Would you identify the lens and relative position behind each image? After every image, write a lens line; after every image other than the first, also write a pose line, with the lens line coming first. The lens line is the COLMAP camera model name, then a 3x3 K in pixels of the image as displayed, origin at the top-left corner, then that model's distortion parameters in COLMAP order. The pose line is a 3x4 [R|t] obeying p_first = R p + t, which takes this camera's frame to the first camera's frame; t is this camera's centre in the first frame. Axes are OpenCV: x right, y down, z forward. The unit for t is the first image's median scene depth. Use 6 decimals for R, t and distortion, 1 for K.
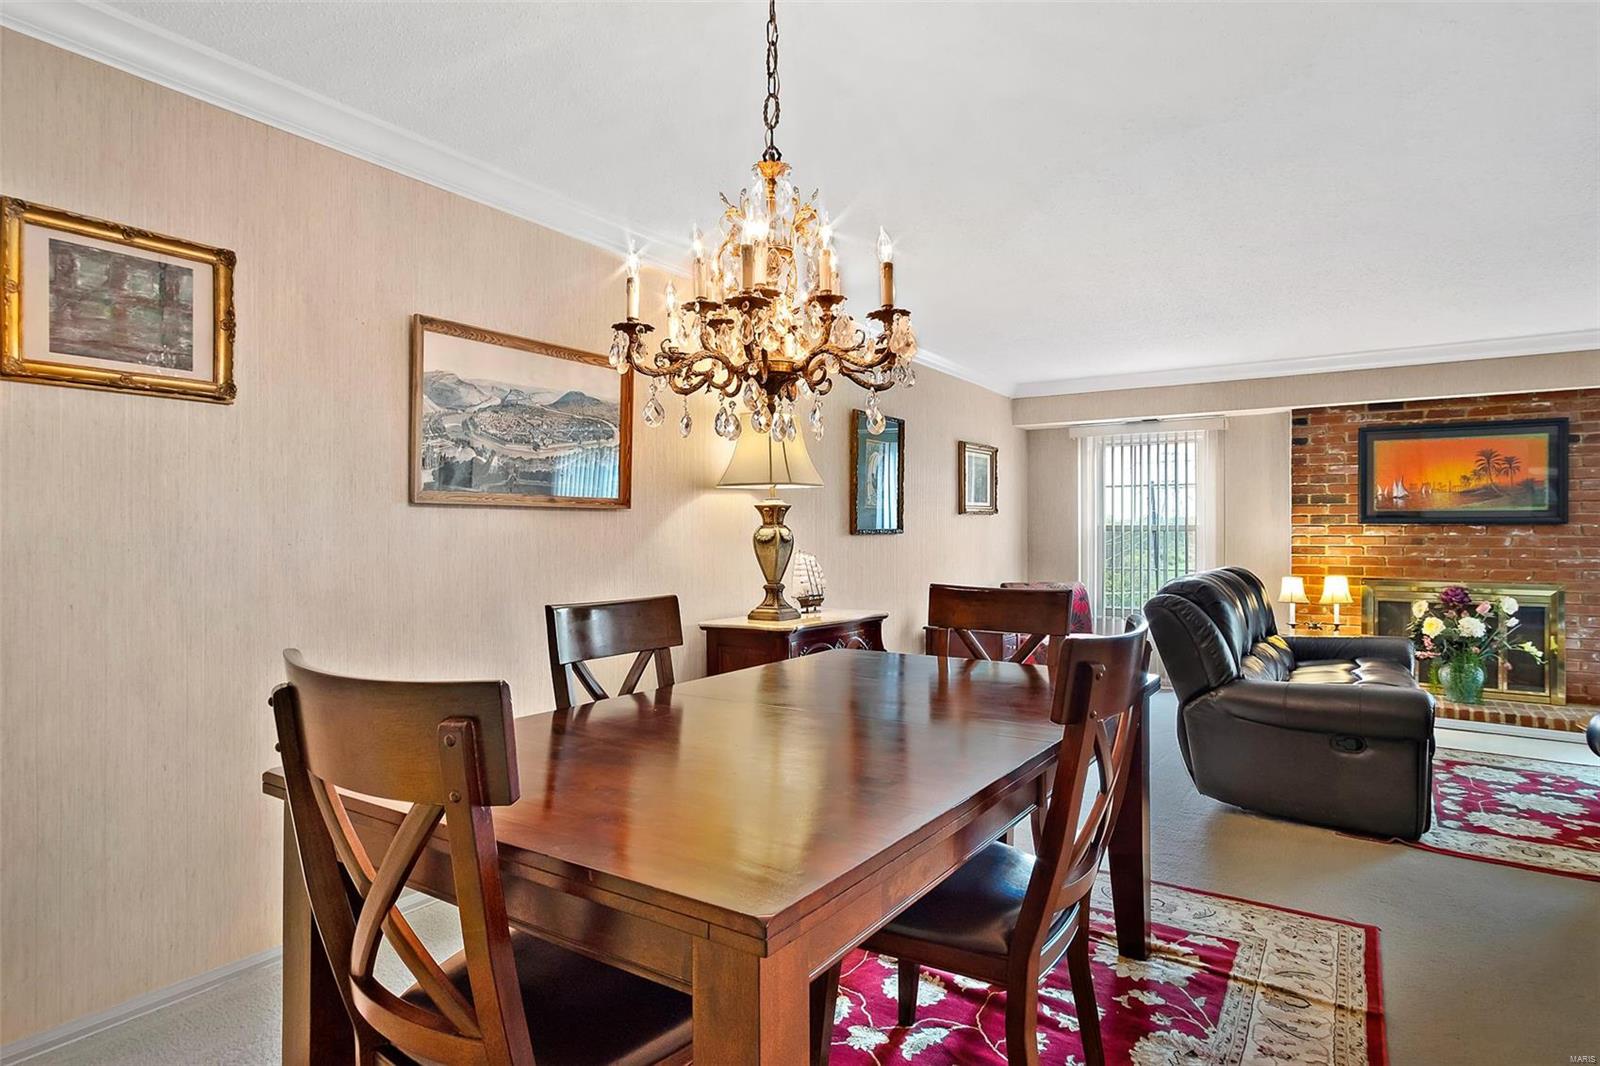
lens RADIAL K [[872.1, 0, 791.0], [0, 872.1, 528.7], [0, 0, 1]] dist [-0.006156, 0.001728]
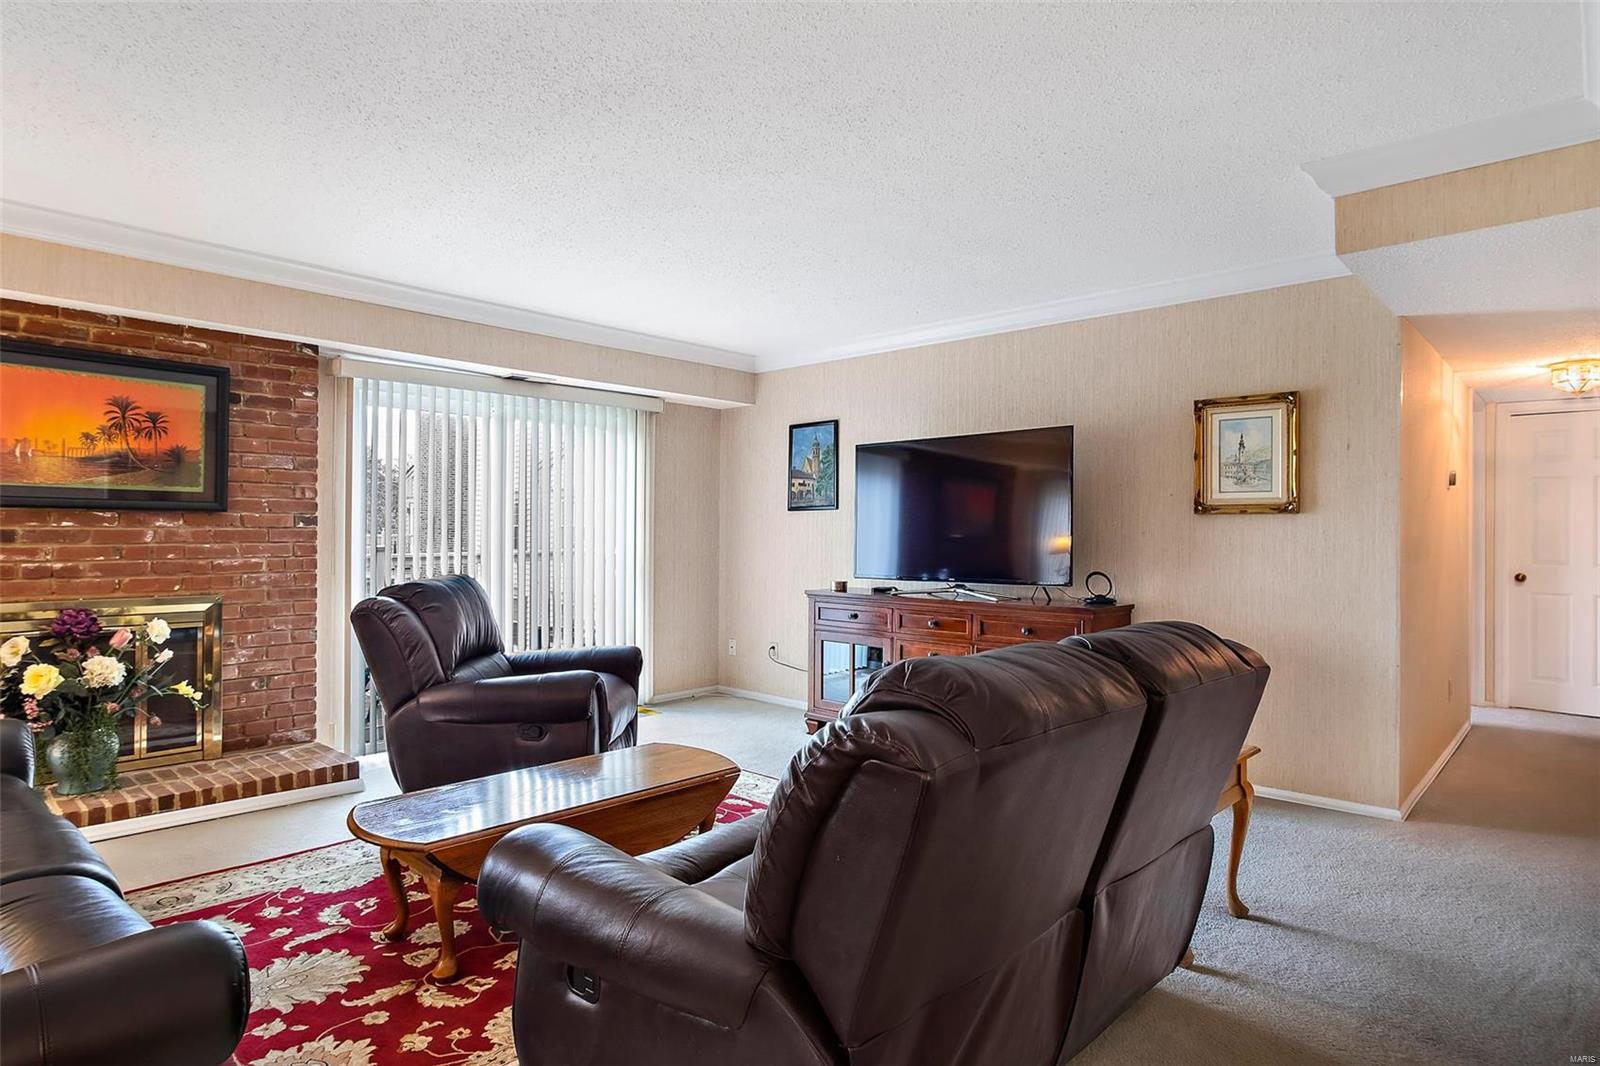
lens RADIAL K [[872.1, 0, 791.0], [0, 872.1, 528.7], [0, 0, 1]] dist [-0.006156, 0.001728]
pose [[0.145525, 0.001301, 0.989354, 0.226109], [-0.012708, 0.999919, 0.000554, 0.002392], [-0.989273, -0.012654, 0.145530, 0.409691]]
